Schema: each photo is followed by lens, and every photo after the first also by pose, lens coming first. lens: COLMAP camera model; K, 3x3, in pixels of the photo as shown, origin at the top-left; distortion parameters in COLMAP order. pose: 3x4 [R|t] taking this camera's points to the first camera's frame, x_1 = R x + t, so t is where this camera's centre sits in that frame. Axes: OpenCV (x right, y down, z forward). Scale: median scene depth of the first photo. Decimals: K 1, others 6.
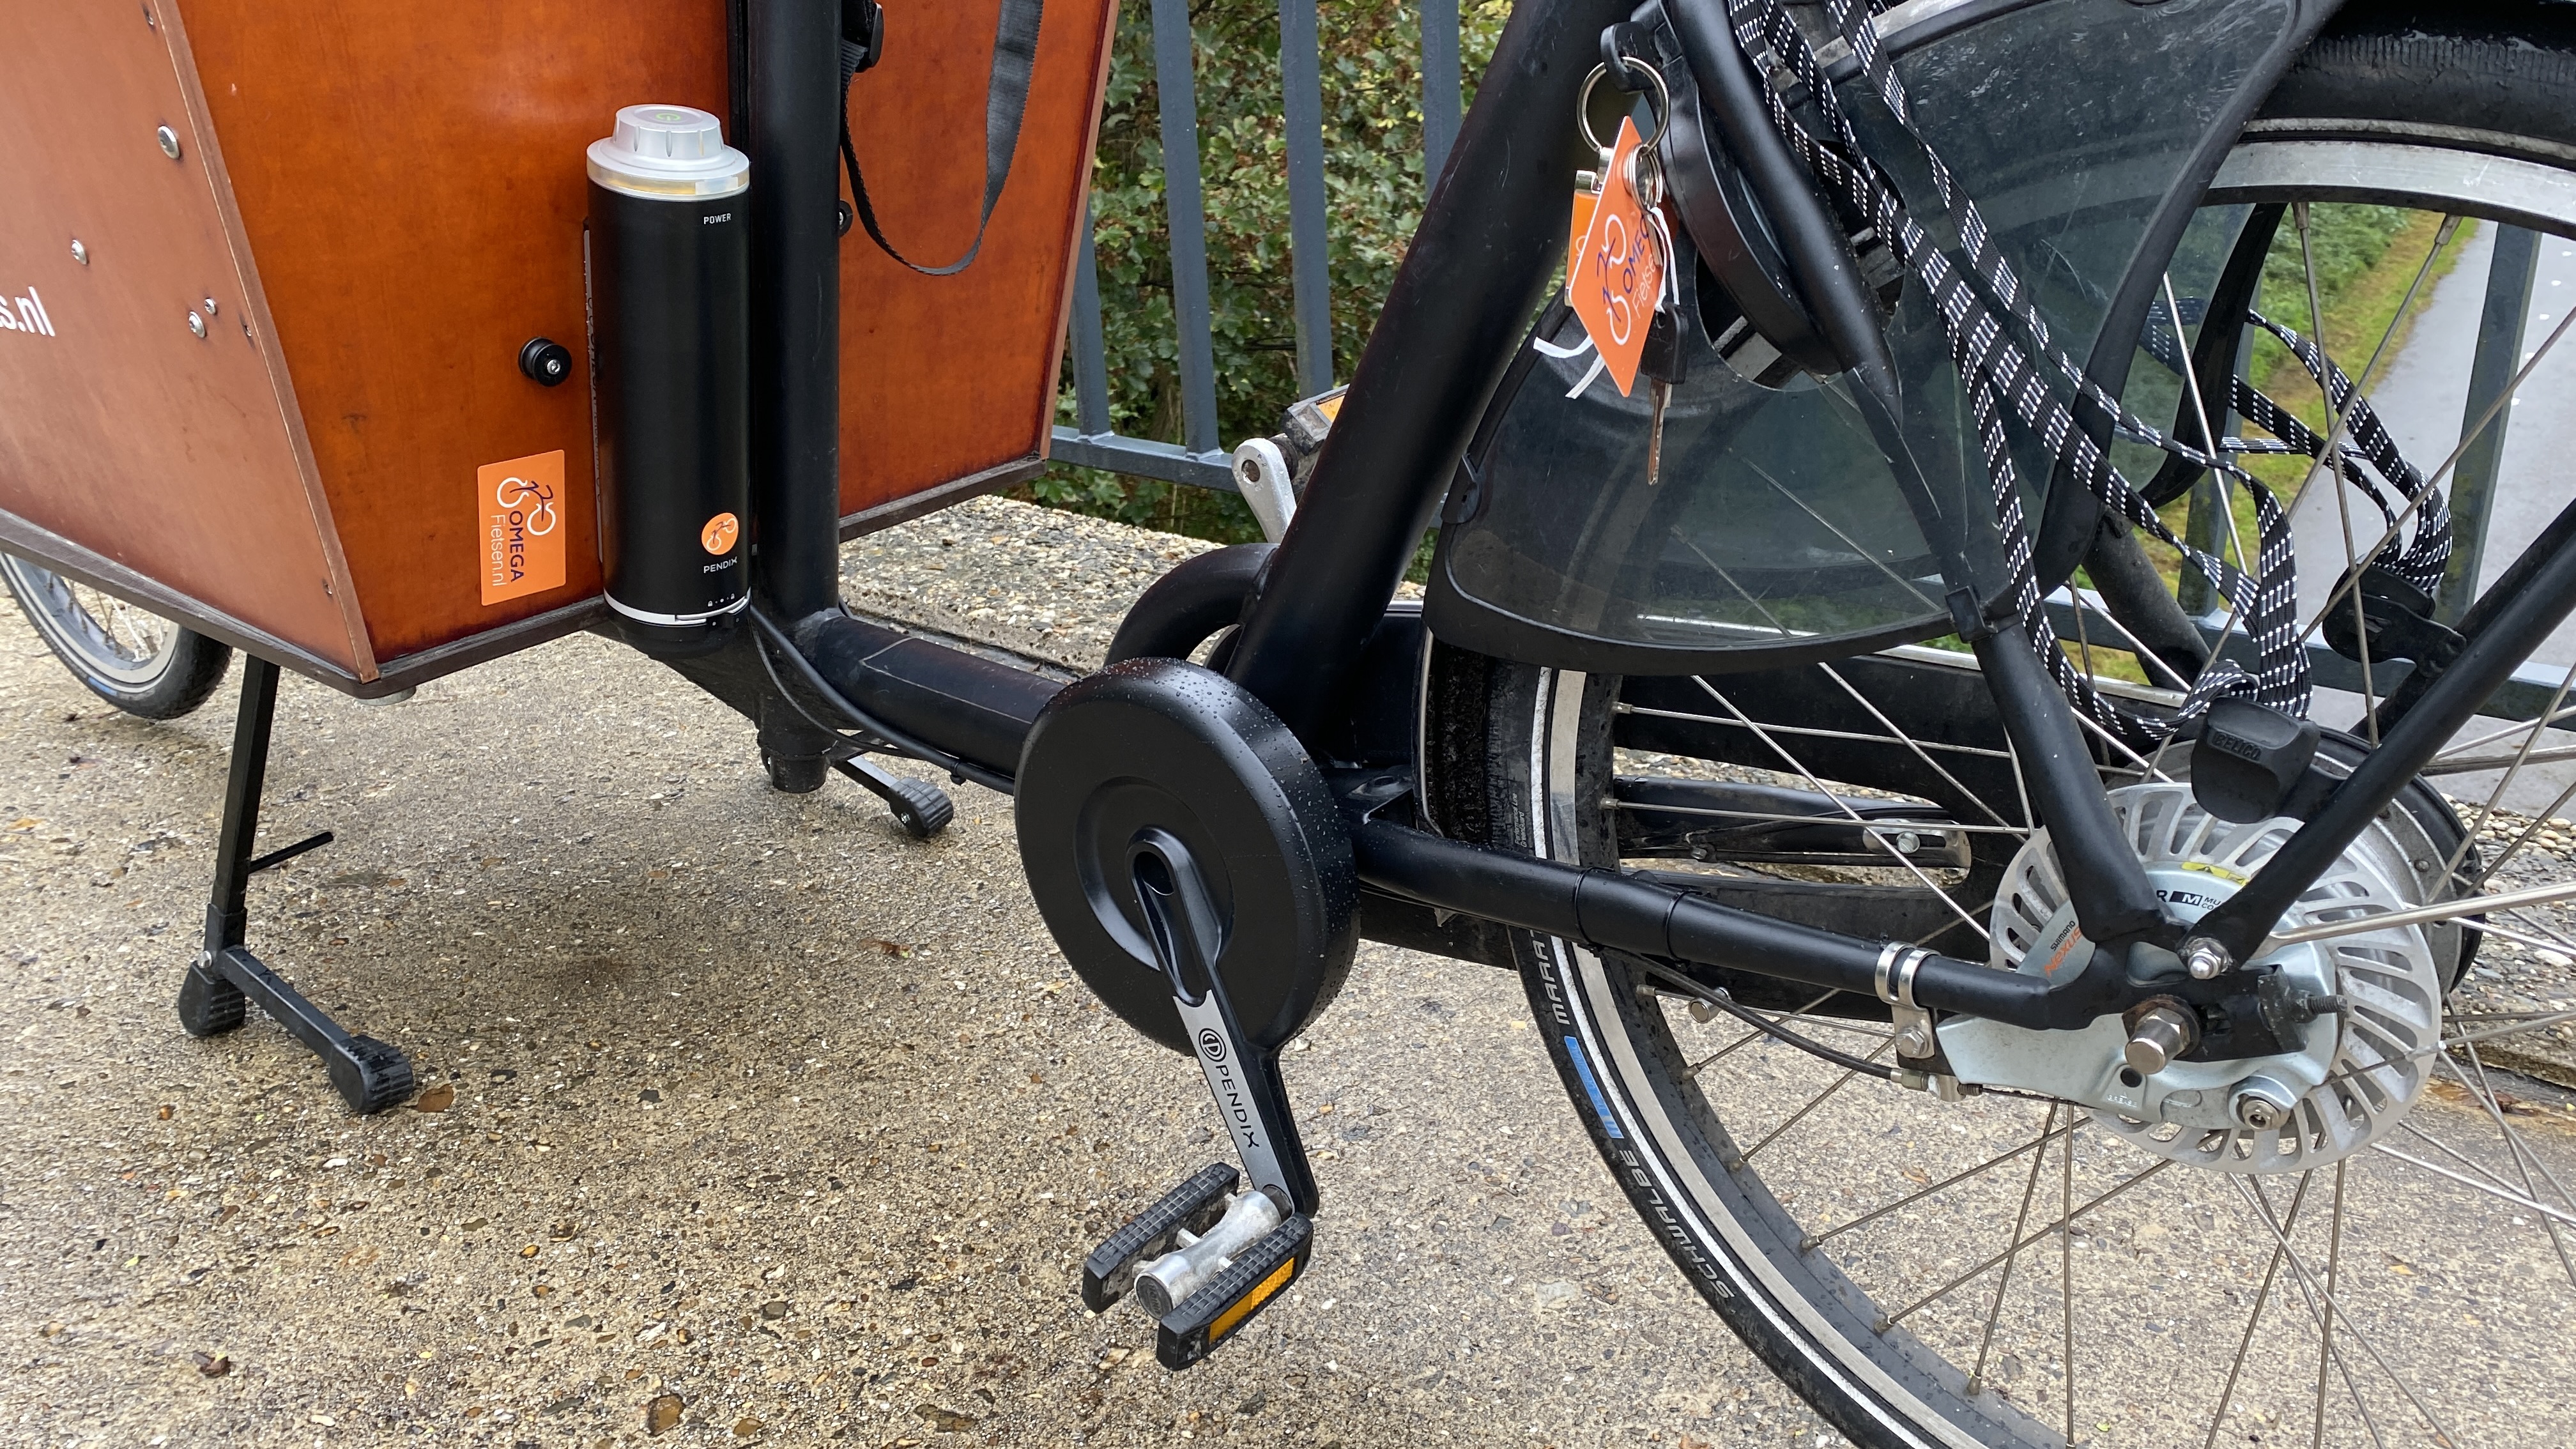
lens RADIAL K [[1987.4, 0, 1288.0], [0, 1987.4, 724.5], [0, 0, 1]] dist [0.000956, -0.006053]
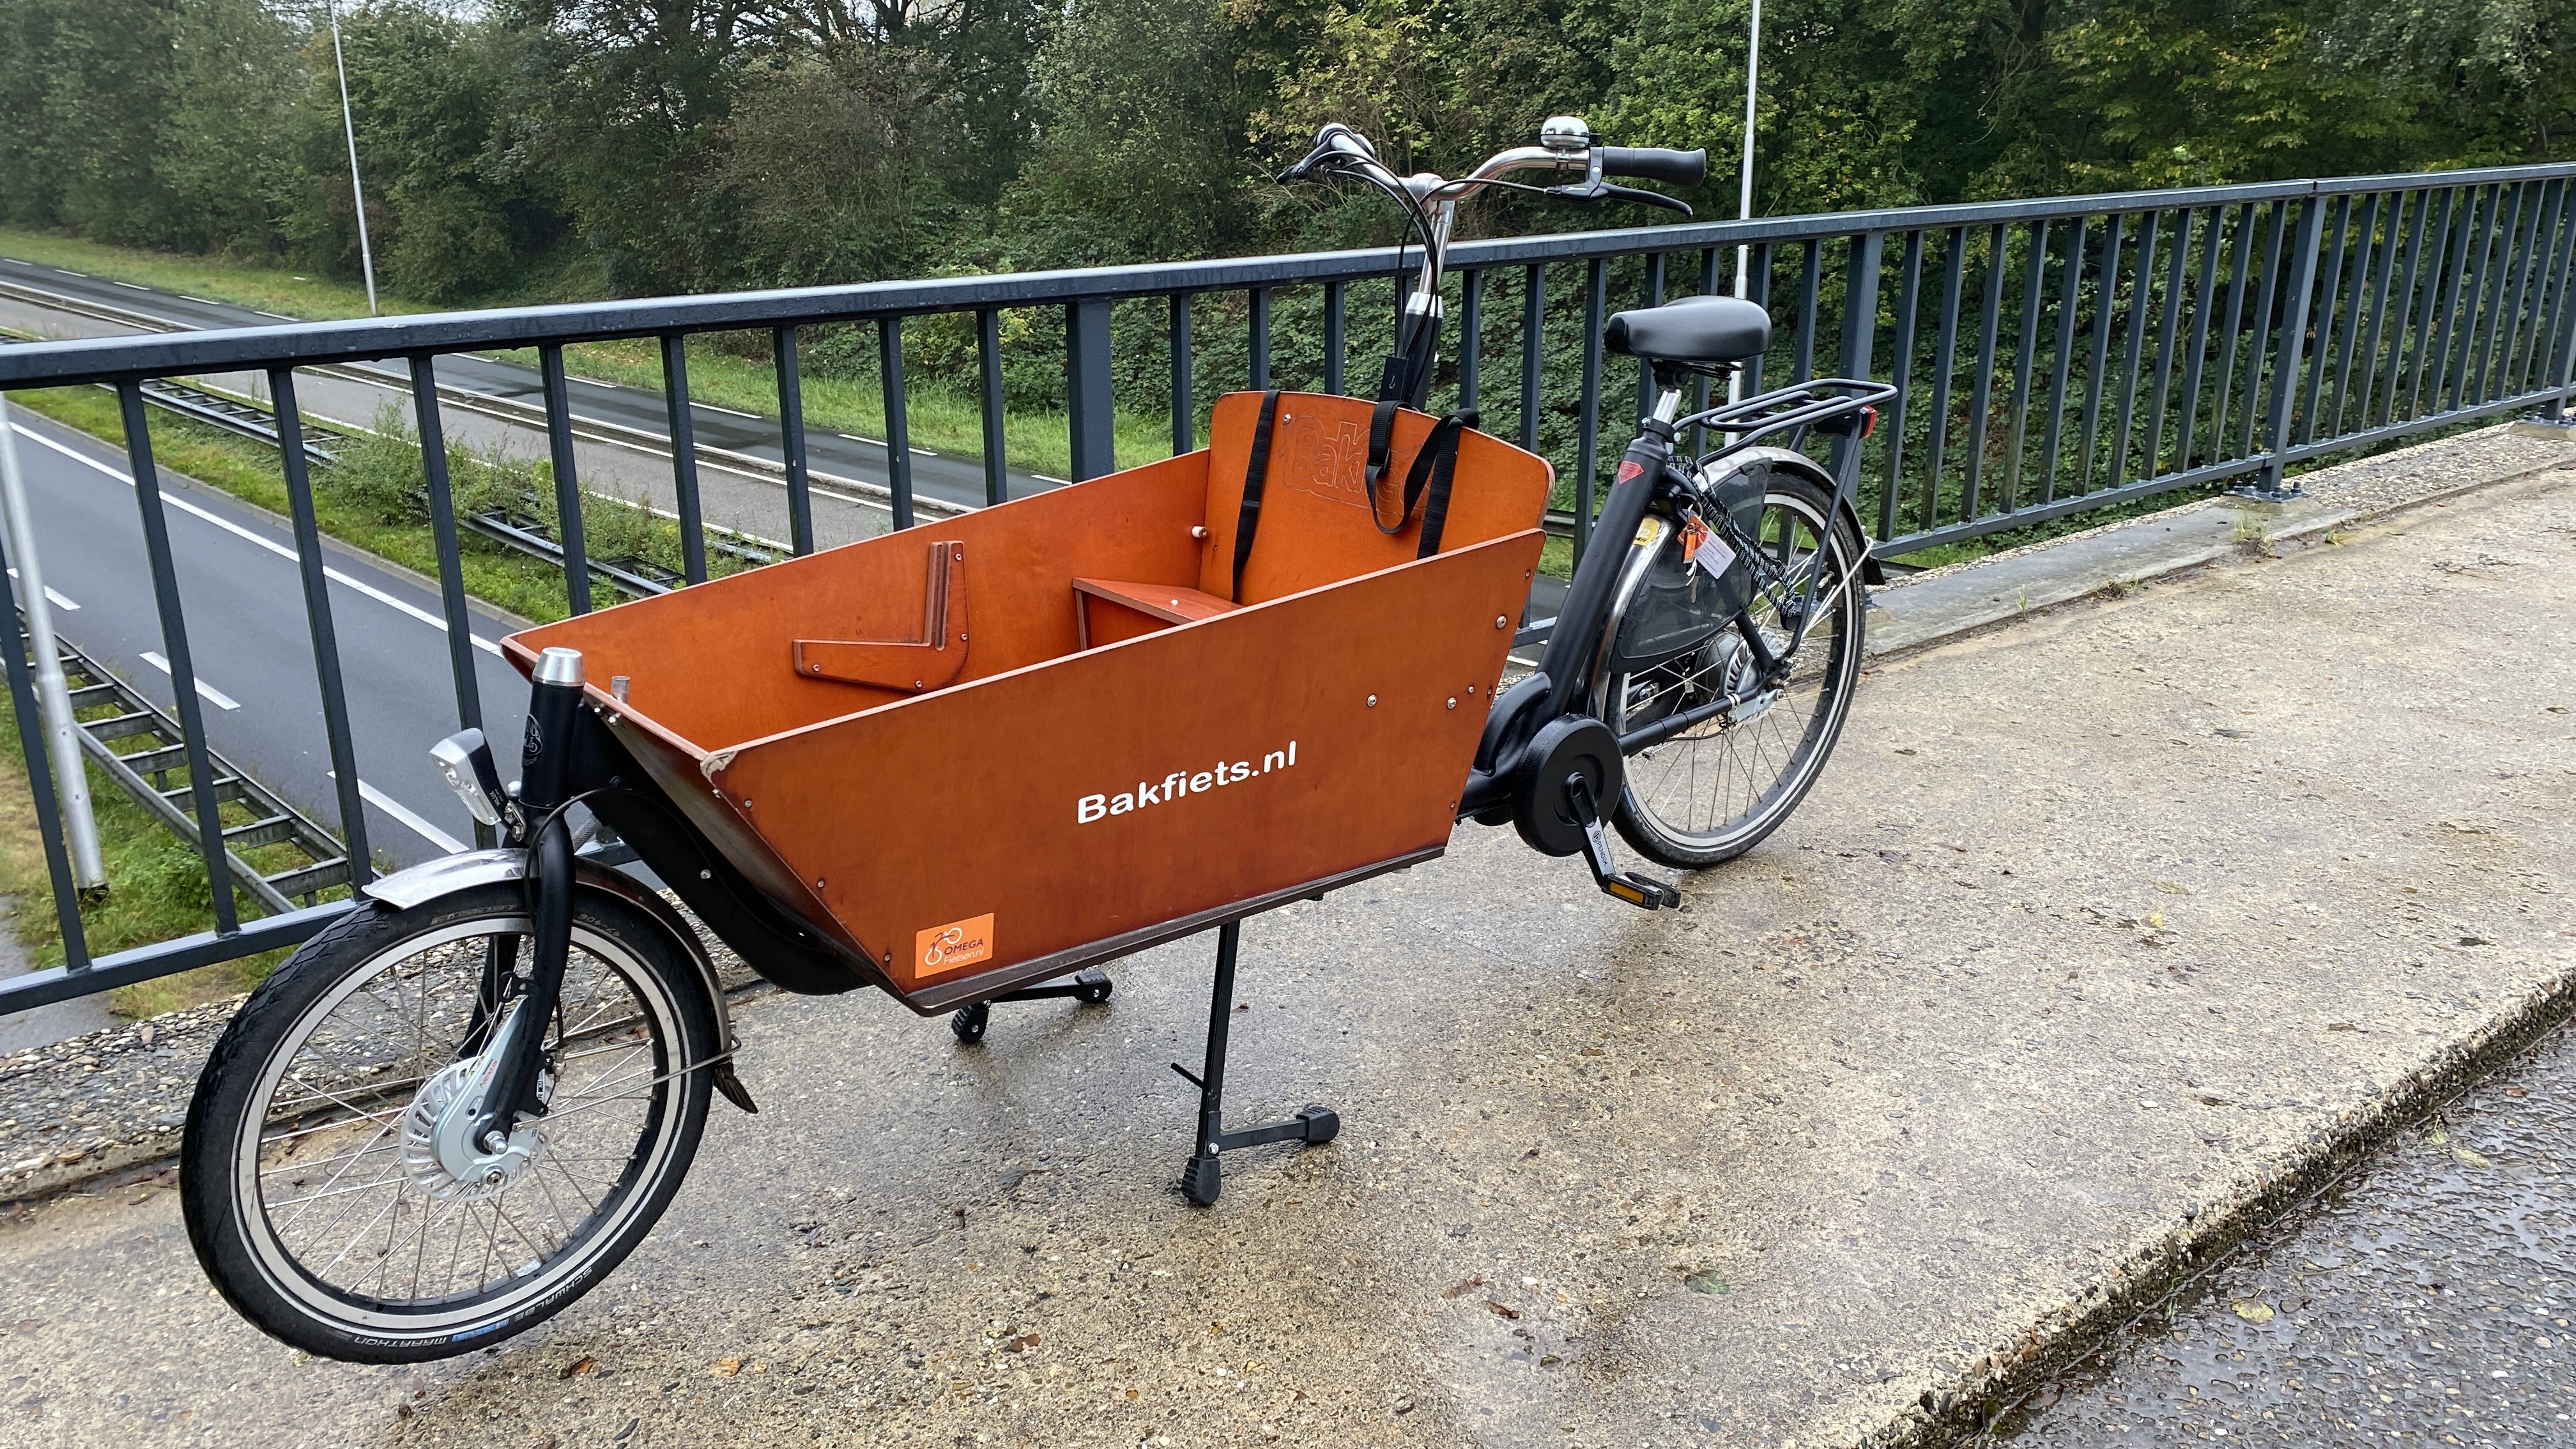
lens RADIAL K [[1987.4, 0, 1288.0], [0, 1987.4, 724.5], [0, 0, 1]] dist [0.000956, -0.006053]
pose [[0.202504, -0.261405, 0.943748, -2.626915], [0.356850, 0.917150, 0.177467, -0.621768], [-0.911949, 0.300839, 0.279009, 0.503639]]
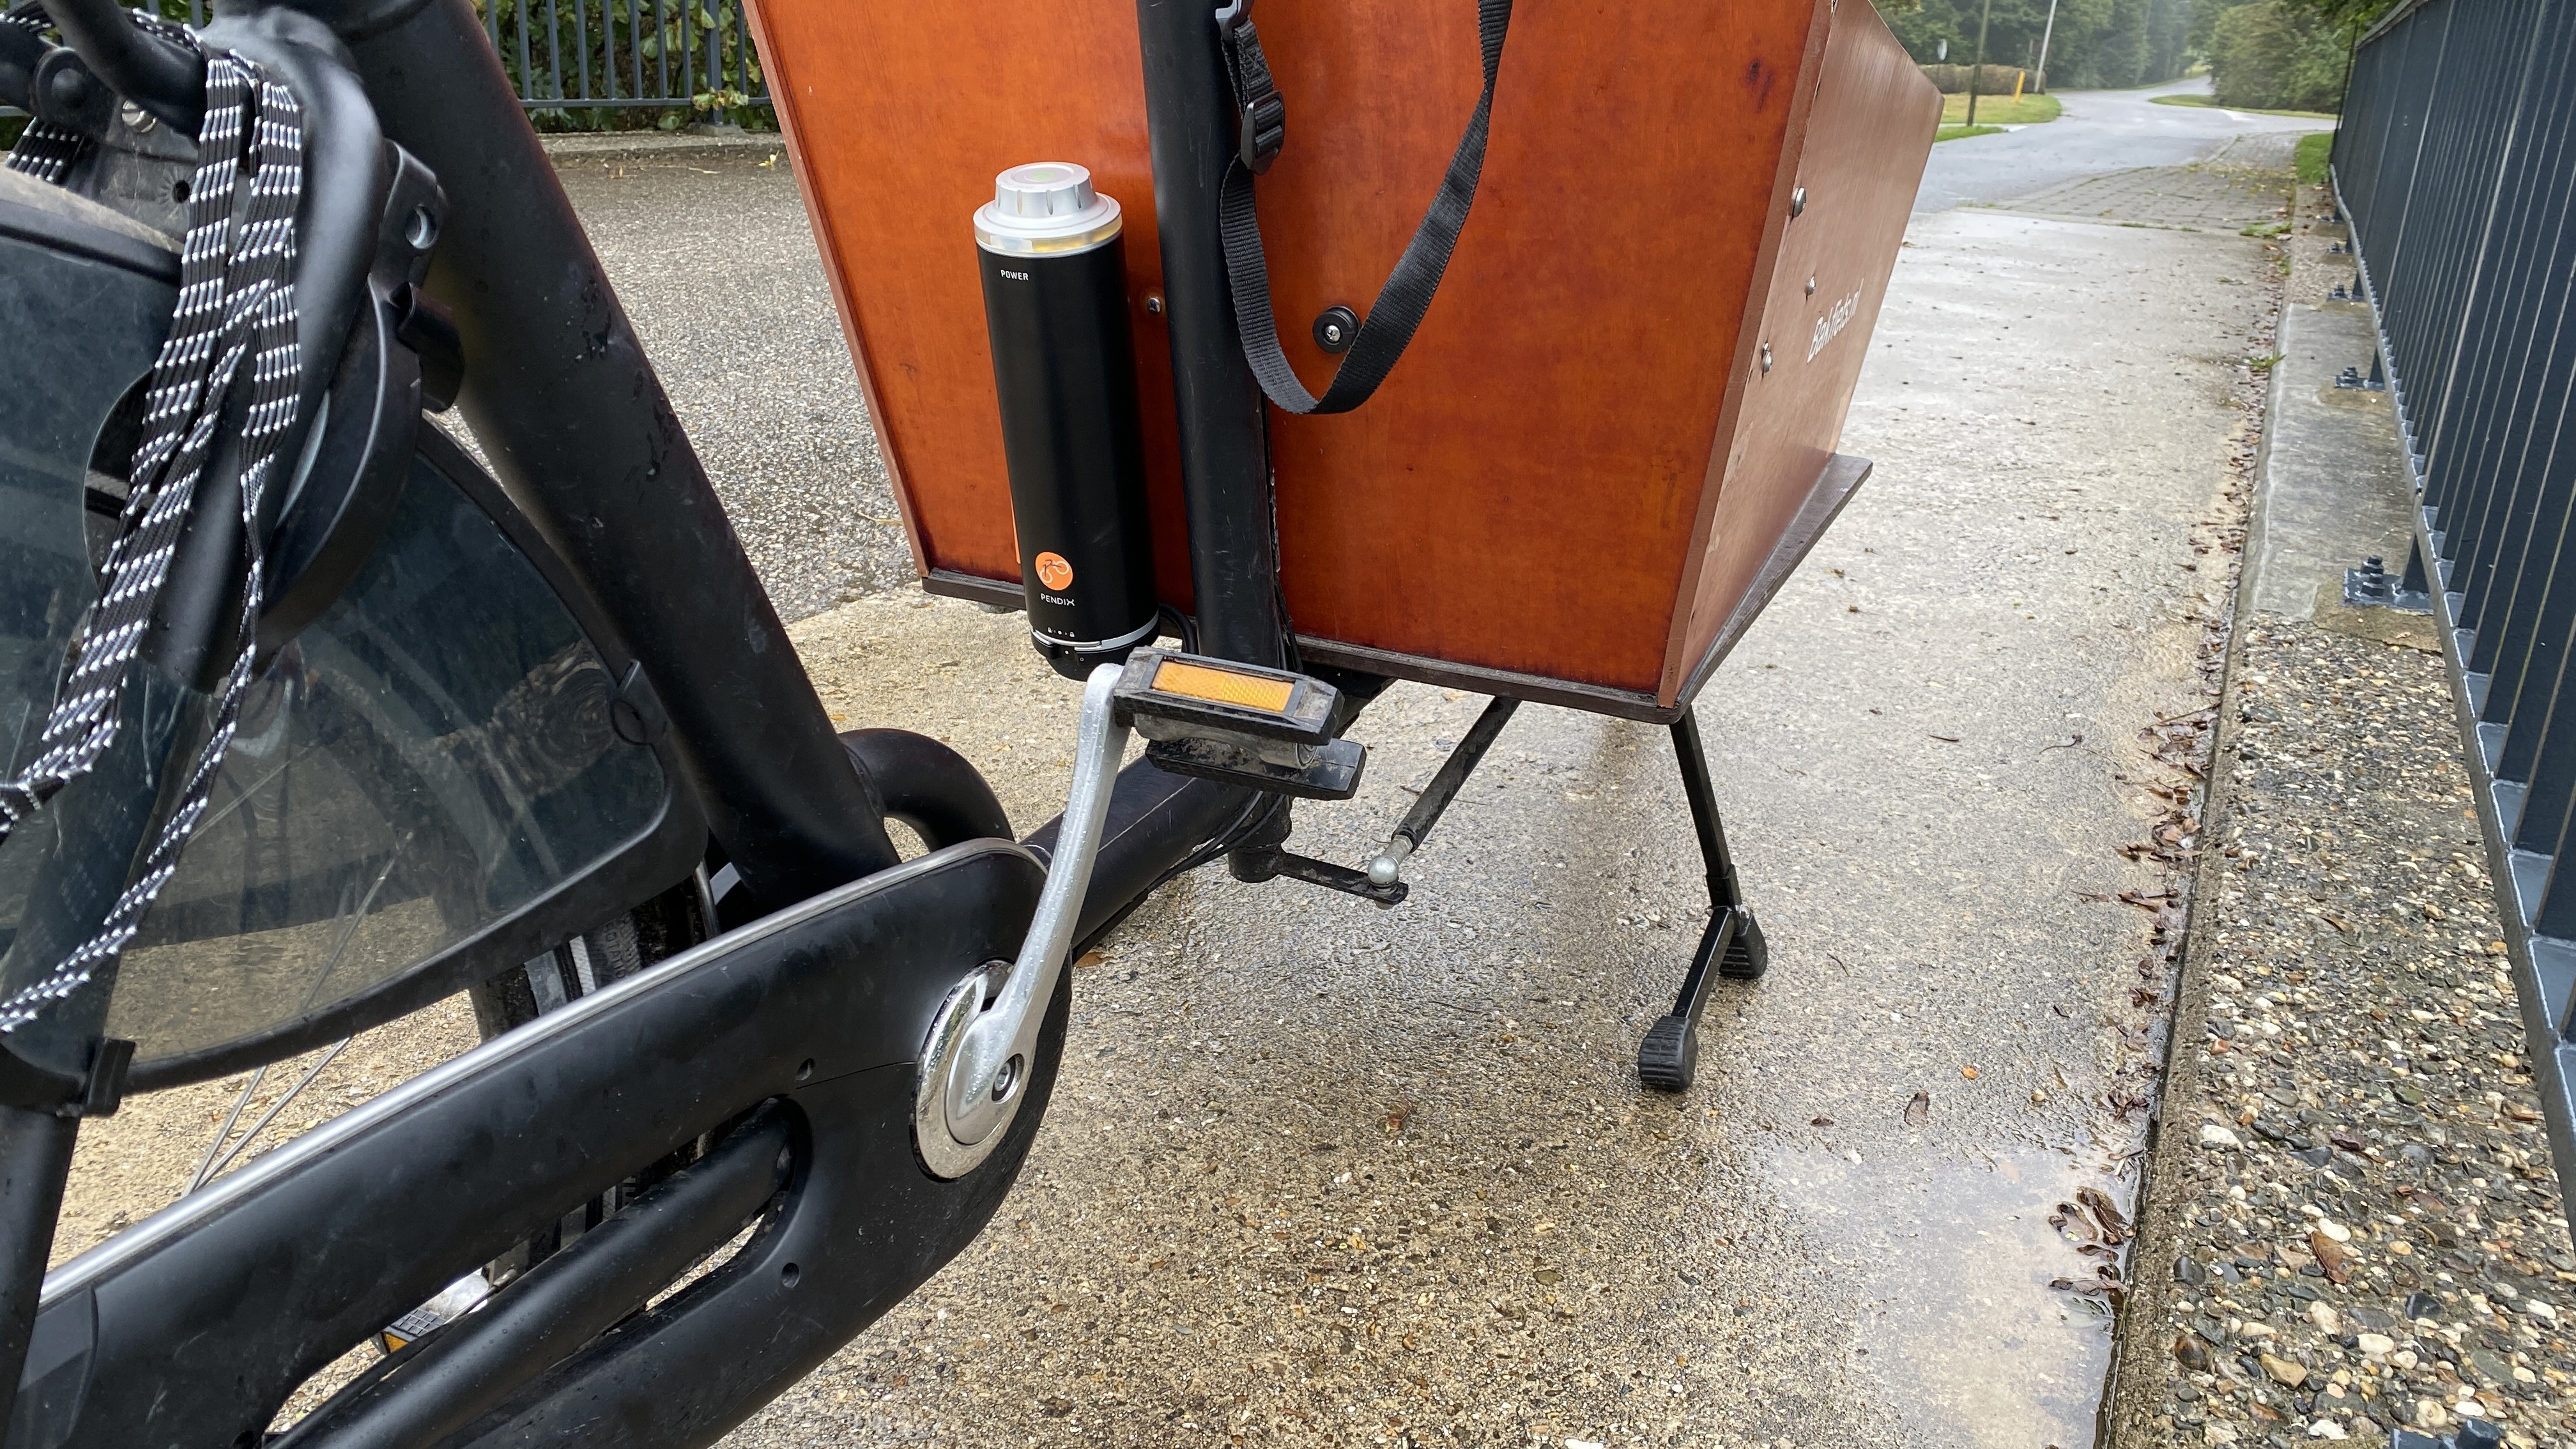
lens RADIAL K [[1949.5, 0, 1288.0], [0, 1949.5, 724.5], [0, 0, 1]] dist [0.014554, 0.001914]
pose [[0.249392, 0.398059, -0.882809, 0.736602], [-0.418776, 0.866299, 0.272311, -0.385212], [0.873173, 0.301787, 0.382746, 0.797278]]
